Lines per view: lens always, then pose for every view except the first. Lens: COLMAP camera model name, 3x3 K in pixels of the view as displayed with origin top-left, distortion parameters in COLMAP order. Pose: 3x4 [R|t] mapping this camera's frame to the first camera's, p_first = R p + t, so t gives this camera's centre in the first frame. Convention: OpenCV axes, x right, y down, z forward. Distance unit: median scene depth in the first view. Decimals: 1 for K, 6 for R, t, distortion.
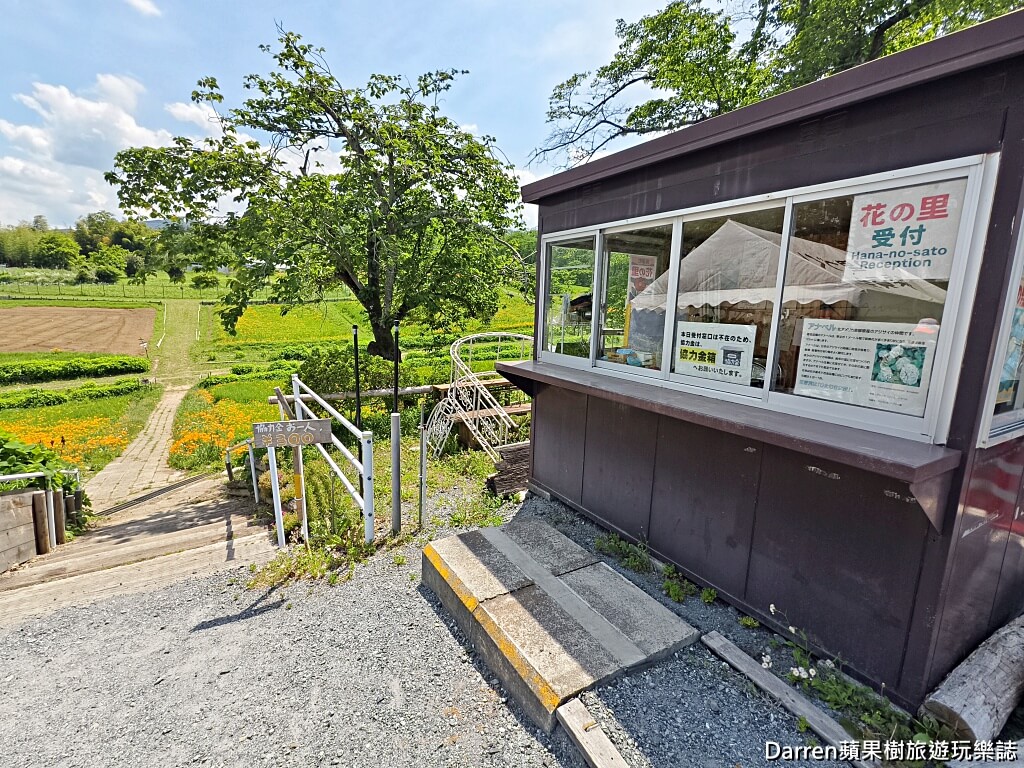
lens RADIAL K [[483.8, 0, 513.2], [0, 483.8, 384.4], [0, 0, 1]] dist [-0.000949, 0.000126]
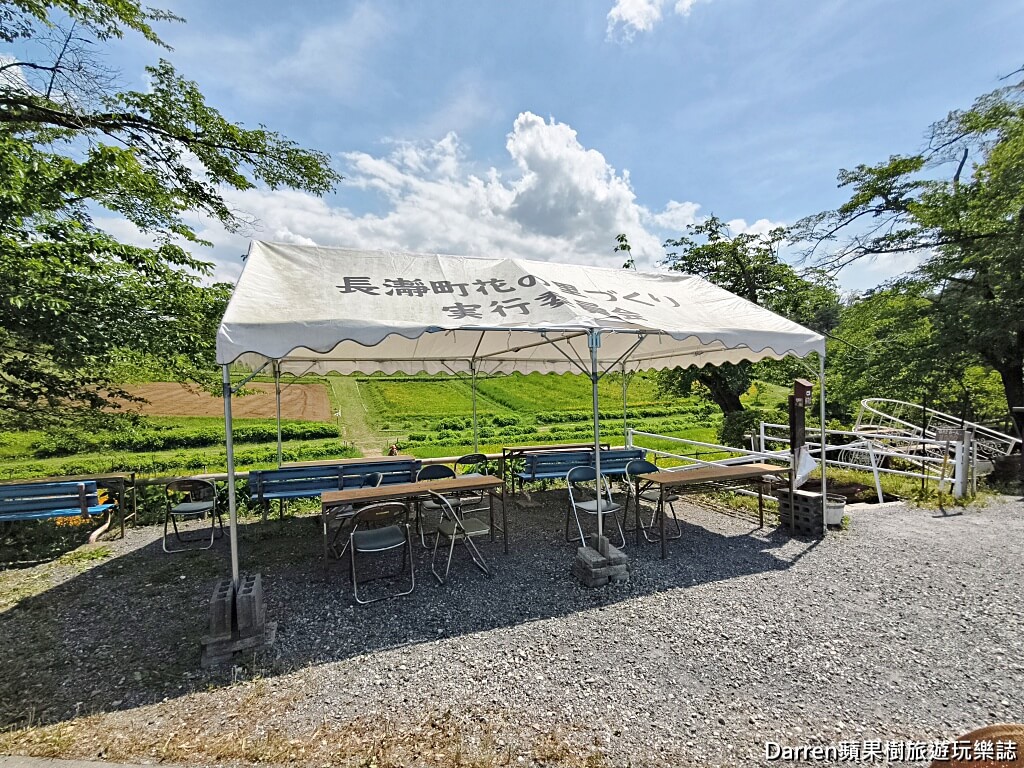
lens RADIAL K [[483.8, 0, 514.5], [0, 483.8, 388.8], [0, 0, 1]] dist [-0.000949, 0.000126]
pose [[0.988477, 0.012295, -0.150870, -0.172183], [-0.035460, 0.987771, -0.151827, 0.024531], [0.147158, 0.155427, 0.976825, -0.118866]]
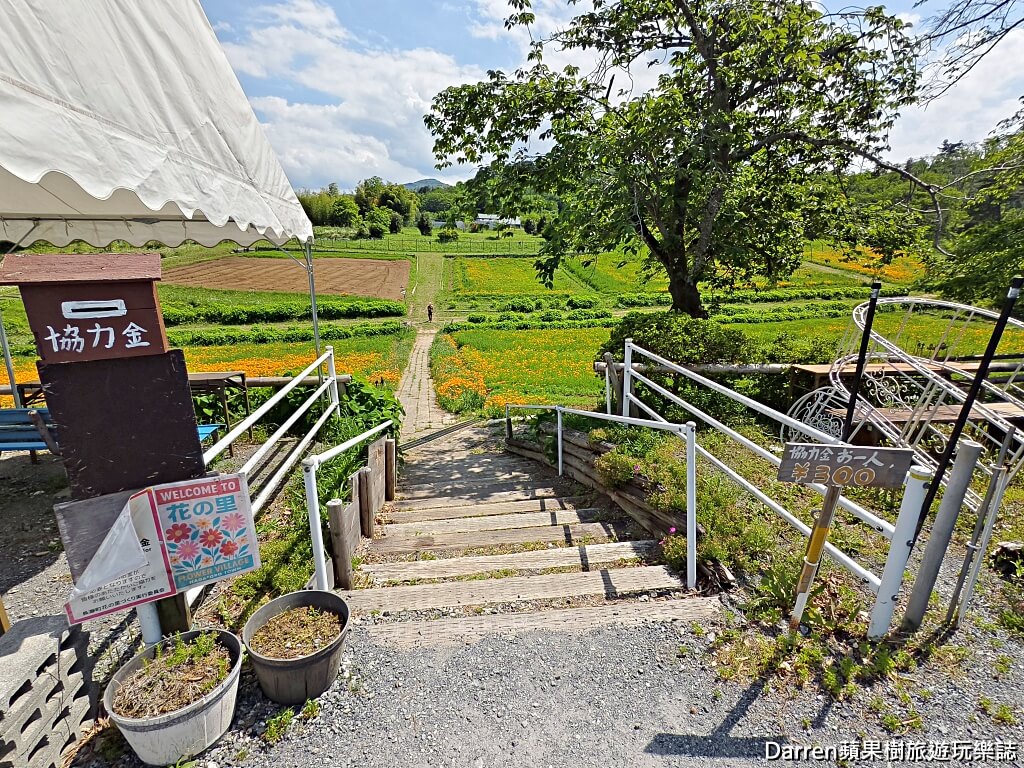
lens RADIAL K [[483.8, 0, 513.0], [0, 483.8, 388.0], [0, 0, 1]] dist [-0.000949, 0.000126]
pose [[0.914790, 0.114911, -0.387240, -0.050774], [-0.077798, 0.990855, 0.110245, -0.002146], [0.396367, -0.070725, 0.915364, 0.026421]]
